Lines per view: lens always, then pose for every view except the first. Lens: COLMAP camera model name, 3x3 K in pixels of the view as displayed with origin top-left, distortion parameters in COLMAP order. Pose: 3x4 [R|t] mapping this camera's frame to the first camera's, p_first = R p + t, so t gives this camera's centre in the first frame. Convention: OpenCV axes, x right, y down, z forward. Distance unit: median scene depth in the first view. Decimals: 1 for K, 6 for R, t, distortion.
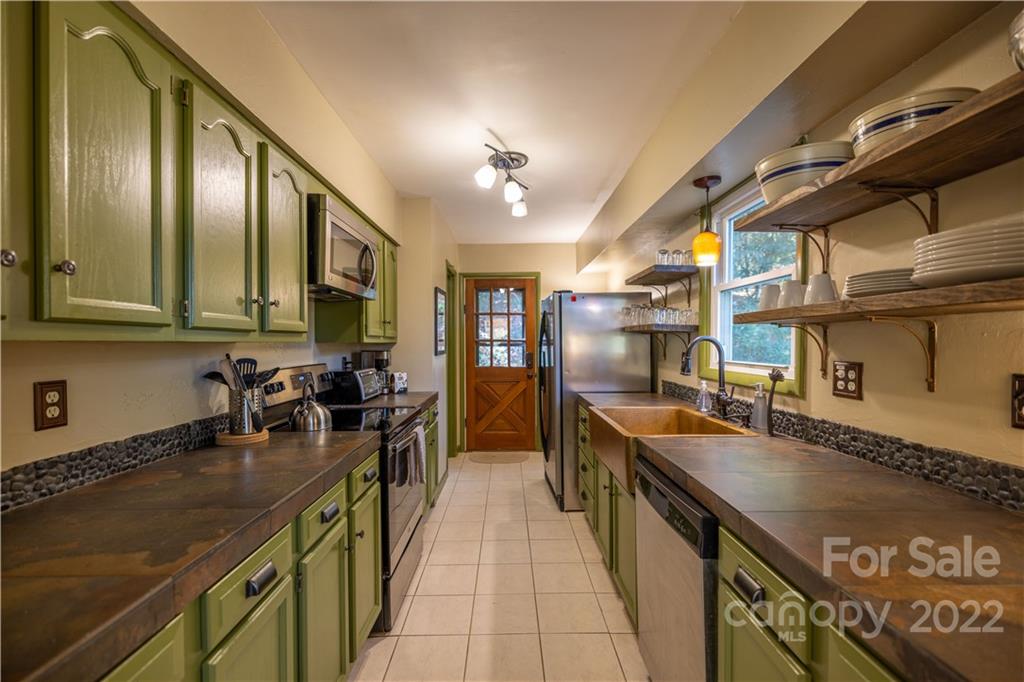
lens RADIAL K [[447.1, 0, 488.1], [0, 447.1, 349.0], [0, 0, 1]] dist [0.001001, 0.001349]
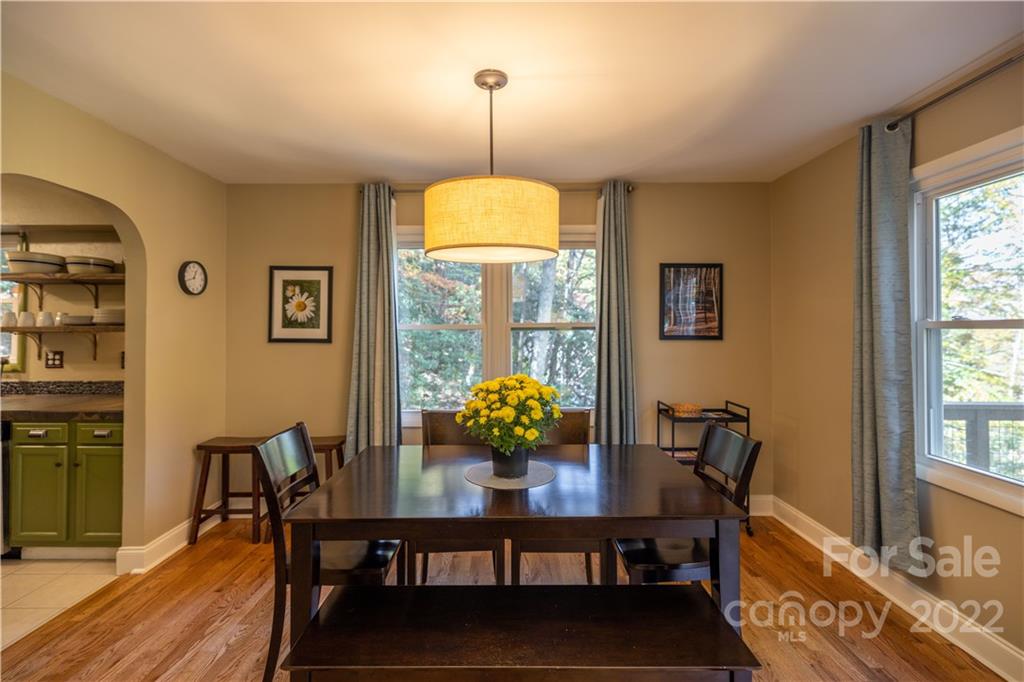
lens RADIAL K [[447.1, 0, 507.1], [0, 447.1, 323.2], [0, 0, 1]] dist [0.001001, 0.001349]
pose [[-0.012978, 0.022722, 0.999658, -1.359578], [0.019916, 0.999549, -0.022461, -0.013454], [-0.999717, 0.019617, -0.013425, -1.126679]]
